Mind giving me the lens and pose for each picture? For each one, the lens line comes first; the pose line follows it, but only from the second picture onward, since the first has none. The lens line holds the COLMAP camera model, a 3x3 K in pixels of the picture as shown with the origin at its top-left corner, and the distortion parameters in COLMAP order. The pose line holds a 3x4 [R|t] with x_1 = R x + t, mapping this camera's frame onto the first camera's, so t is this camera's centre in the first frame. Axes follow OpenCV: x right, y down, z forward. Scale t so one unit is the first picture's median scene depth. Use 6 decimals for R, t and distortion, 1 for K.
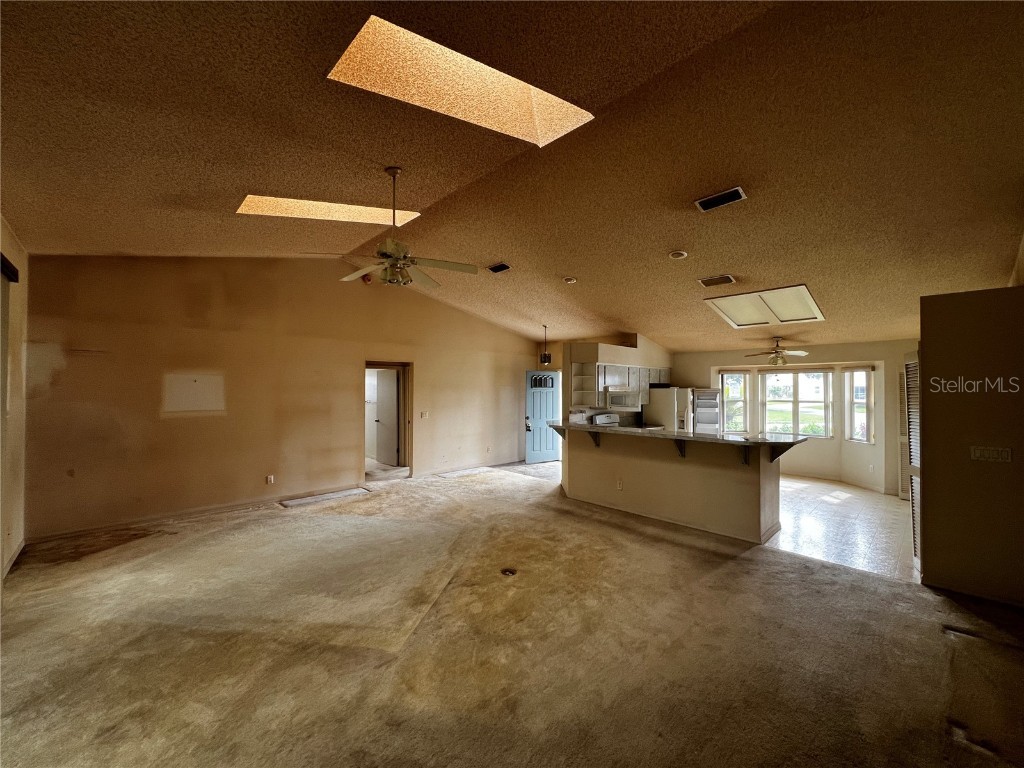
lens RADIAL K [[410.1, 0, 514.6], [0, 410.1, 384.7], [0, 0, 1]] dist [0.001180, 0.000209]
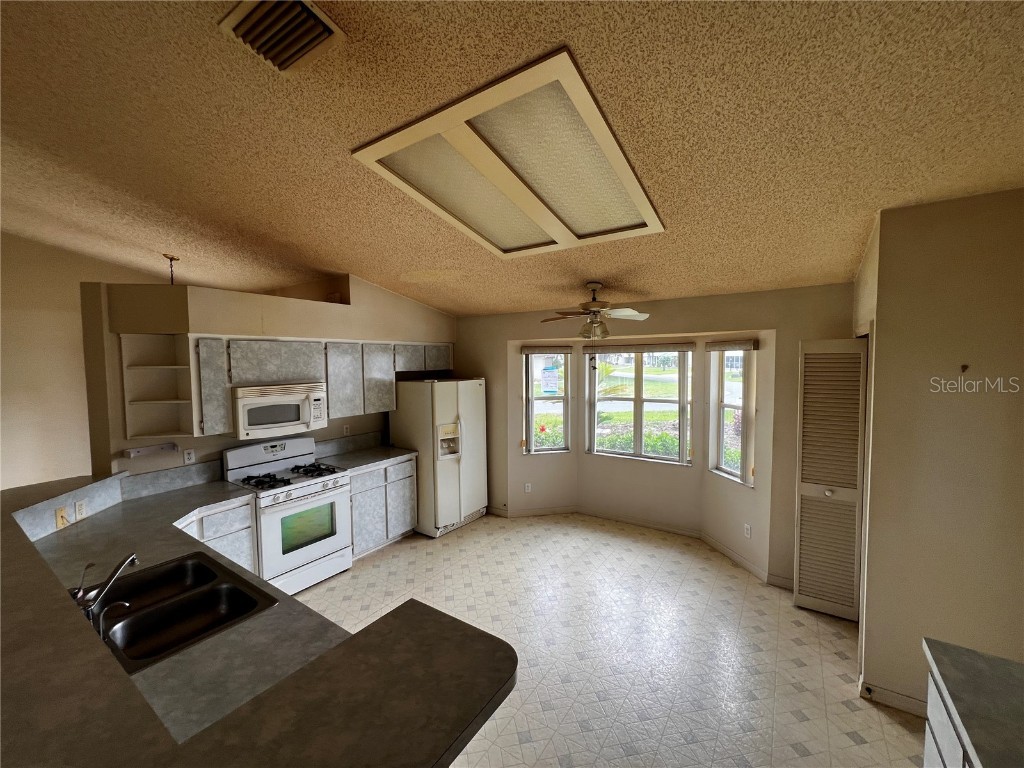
lens RADIAL K [[410.1, 0, 508.4], [0, 410.1, 385.2], [0, 0, 1]] dist [0.001180, 0.000209]
pose [[0.981541, -0.023019, 0.189862, 0.419934], [0.009831, 0.997491, 0.070113, -0.025204], [-0.190999, -0.066952, 0.979304, 0.494349]]
